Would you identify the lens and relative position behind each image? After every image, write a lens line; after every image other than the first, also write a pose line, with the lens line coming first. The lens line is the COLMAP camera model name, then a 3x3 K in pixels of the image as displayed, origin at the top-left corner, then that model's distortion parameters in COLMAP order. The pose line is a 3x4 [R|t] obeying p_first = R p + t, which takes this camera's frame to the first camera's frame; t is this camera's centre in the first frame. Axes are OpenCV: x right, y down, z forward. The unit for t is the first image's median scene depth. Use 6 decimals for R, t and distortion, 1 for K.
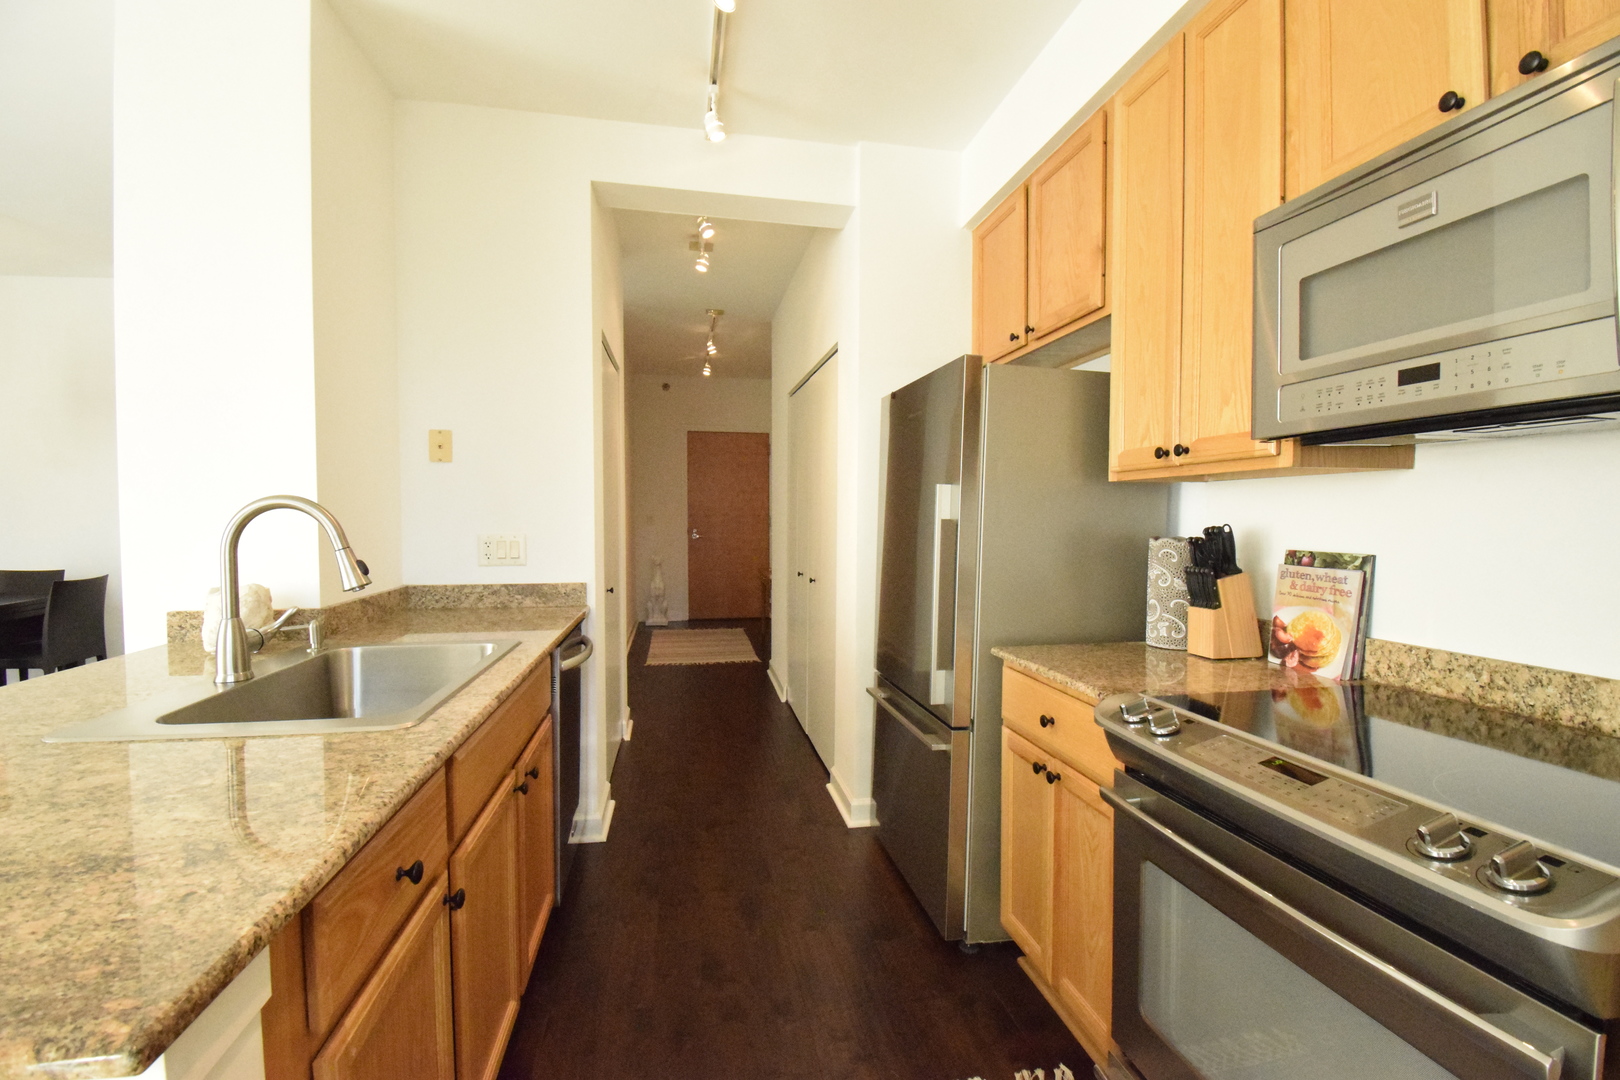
lens RADIAL K [[714.0, 0, 813.6], [0, 714.0, 541.3], [0, 0, 1]] dist [0.017602, -0.024545]
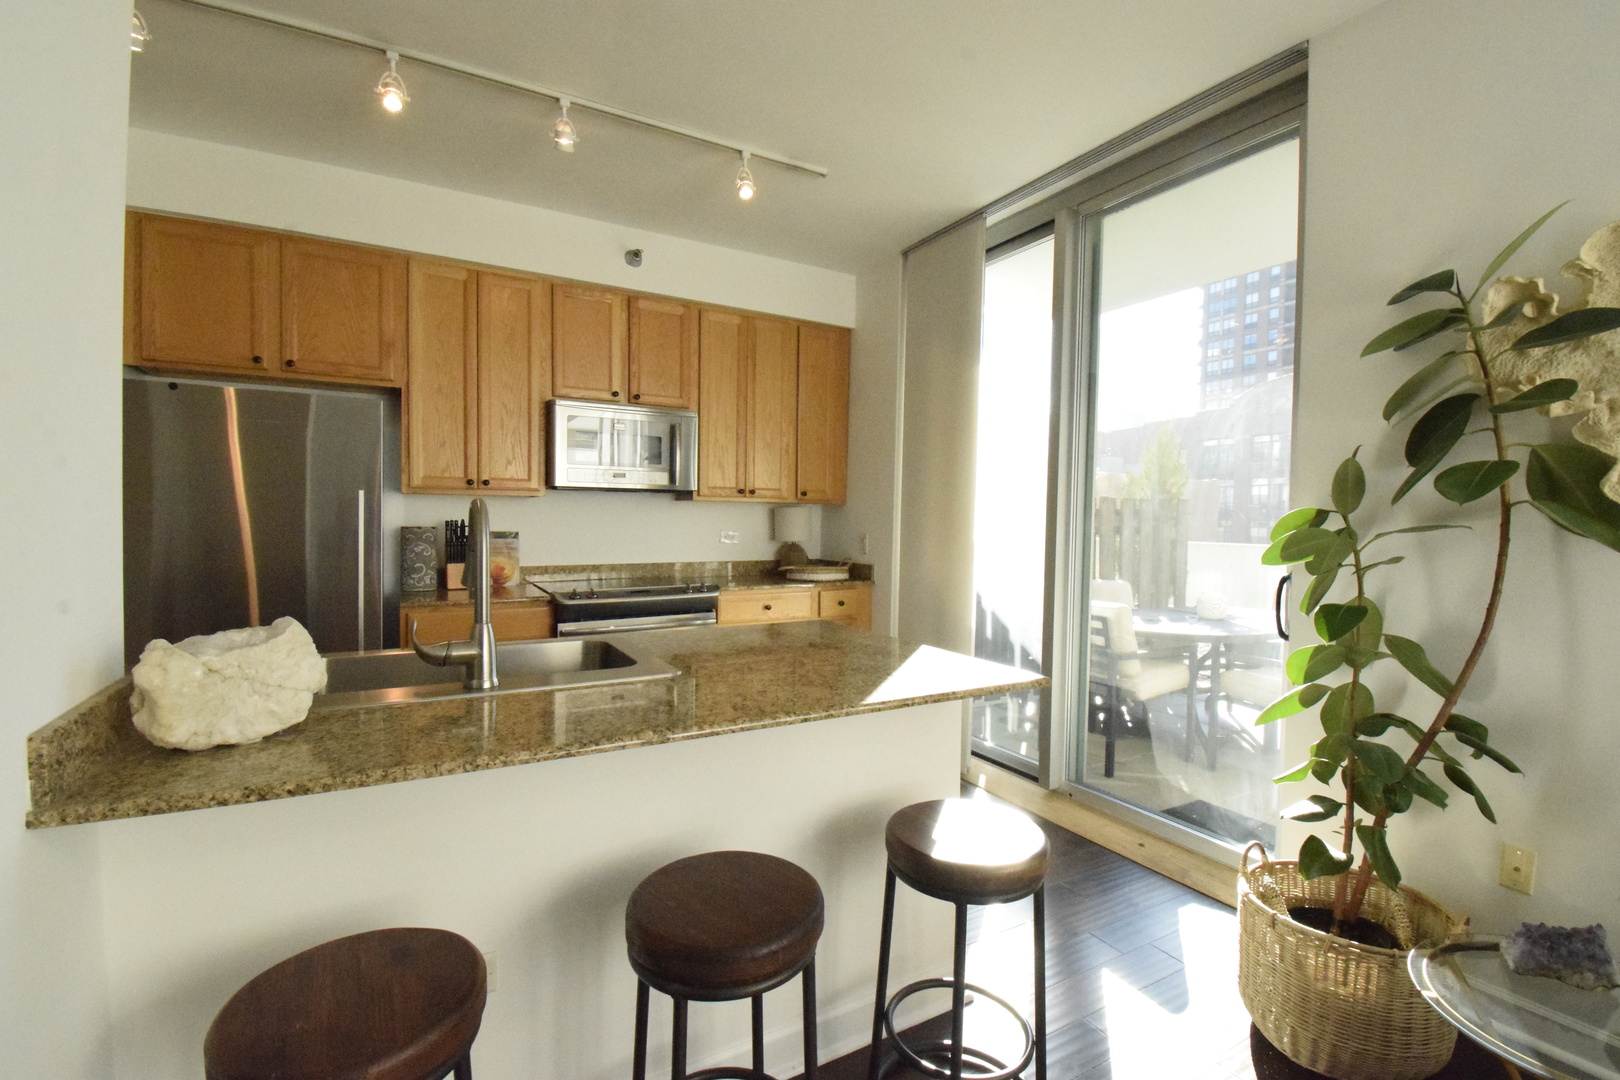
lens RADIAL K [[714.0, 0, 813.6], [0, 714.0, 541.3], [0, 0, 1]] dist [0.017602, -0.024545]
pose [[-0.327739, -0.031634, 0.944239, -1.678682], [0.020354, 0.998971, 0.040532, -0.024235], [-0.944549, 0.032503, -0.326758, 0.784808]]
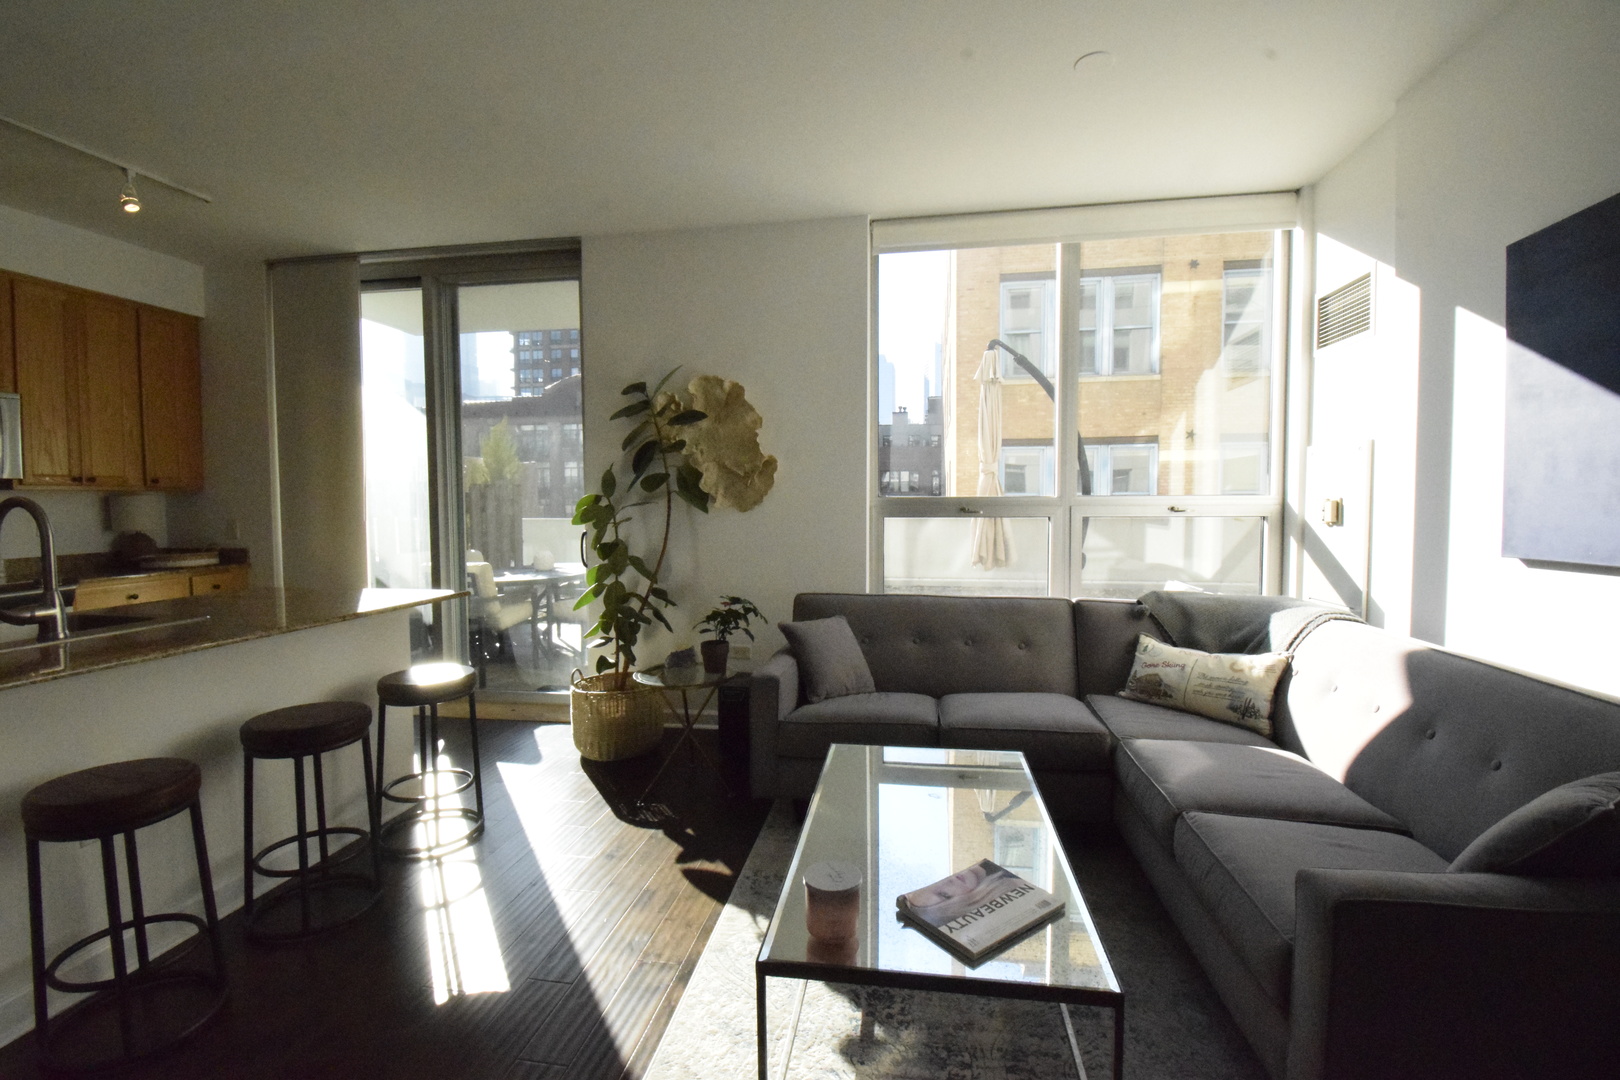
lens RADIAL K [[714.0, 0, 813.6], [0, 714.0, 541.3], [0, 0, 1]] dist [0.017602, -0.024545]
pose [[-0.937475, -0.010681, 0.347890, -2.275978], [0.021603, 0.995816, 0.088788, -0.052580], [-0.347383, 0.090752, -0.933322, 1.509815]]
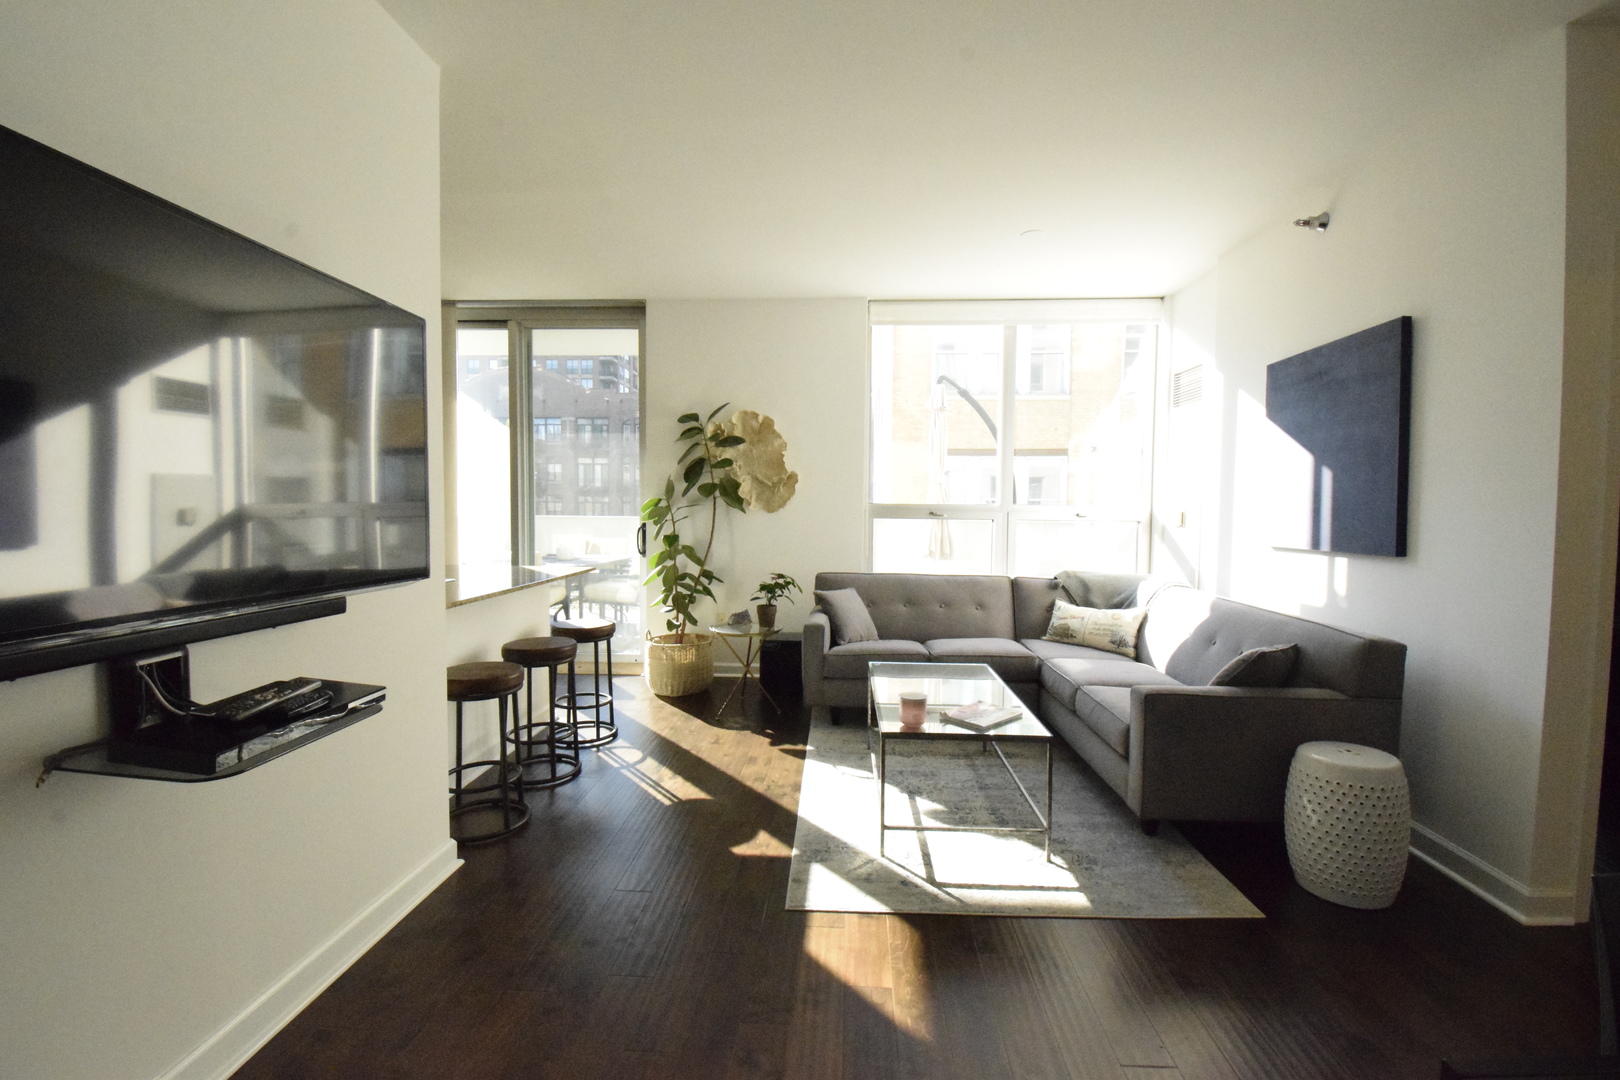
lens RADIAL K [[714.0, 0, 813.6], [0, 714.0, 541.3], [0, 0, 1]] dist [0.017602, -0.024545]
pose [[-0.969590, -0.019160, 0.243986, -2.192629], [0.002817, 0.995991, 0.089407, -0.099089], [-0.244721, 0.087375, -0.965649, 2.346627]]
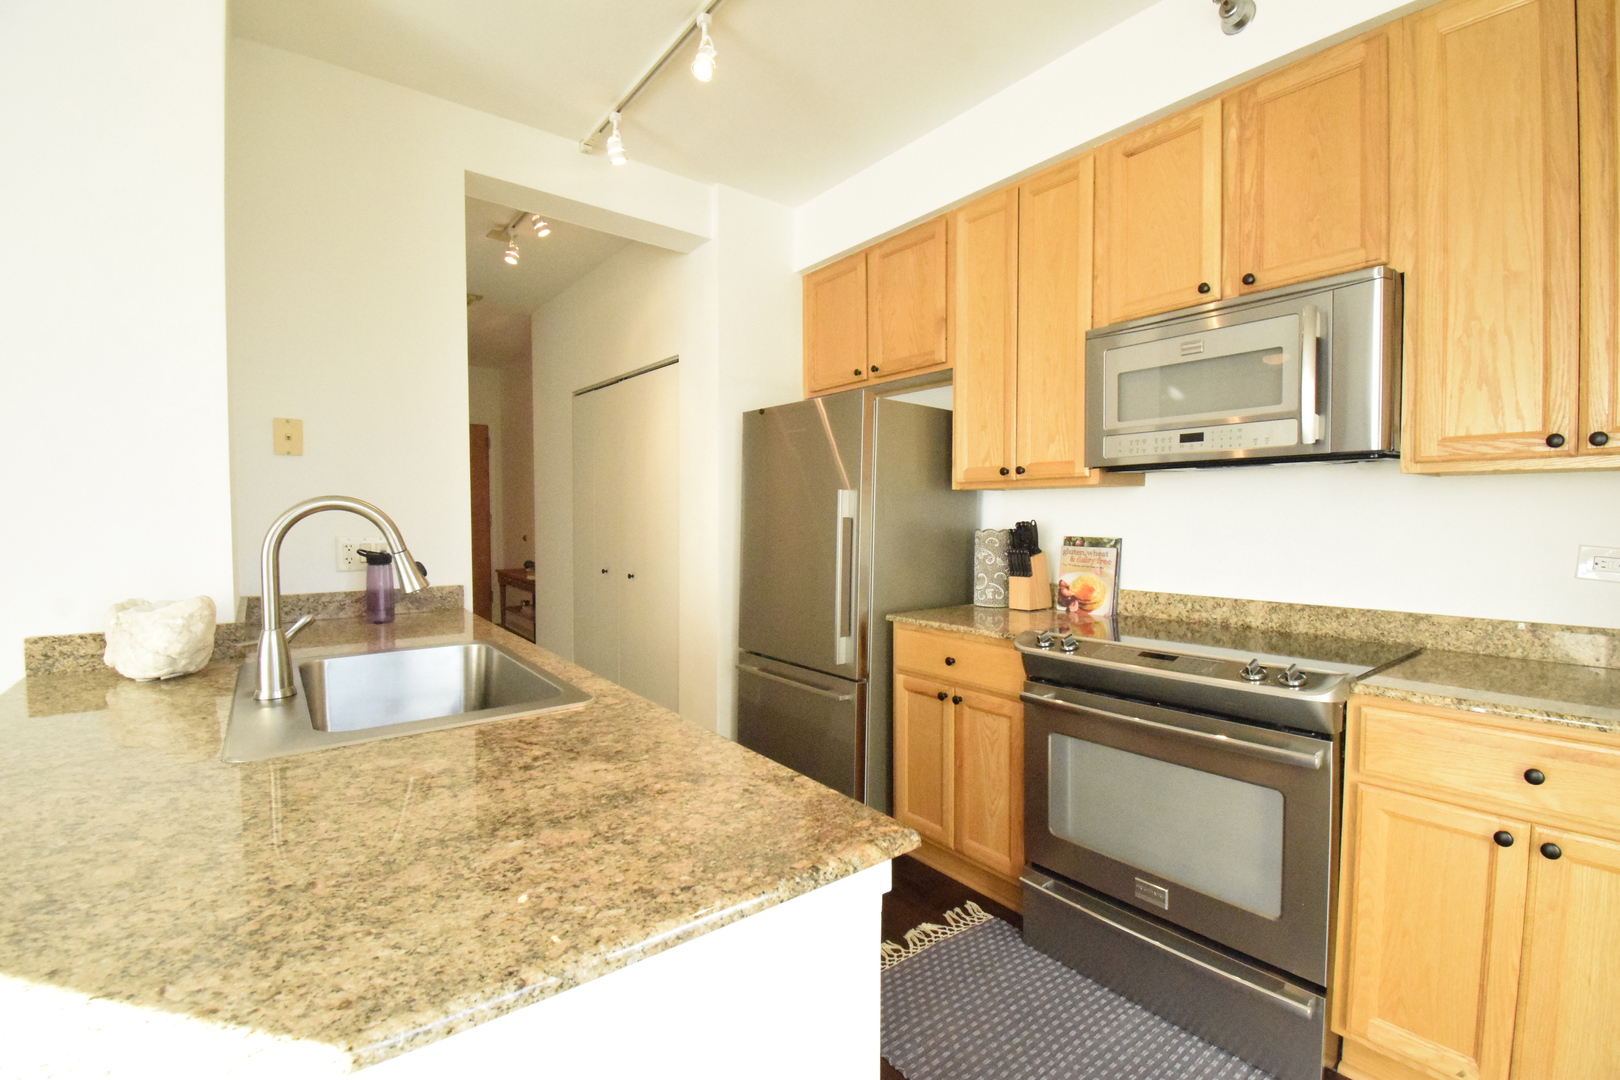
lens RADIAL K [[714.0, 0, 813.6], [0, 714.0, 541.3], [0, 0, 1]] dist [0.017602, -0.024545]
pose [[0.889327, -0.020547, 0.456810, -0.544351], [0.018696, 0.999788, 0.008572, -0.000531], [-0.456890, 0.000917, 0.889523, -0.123011]]
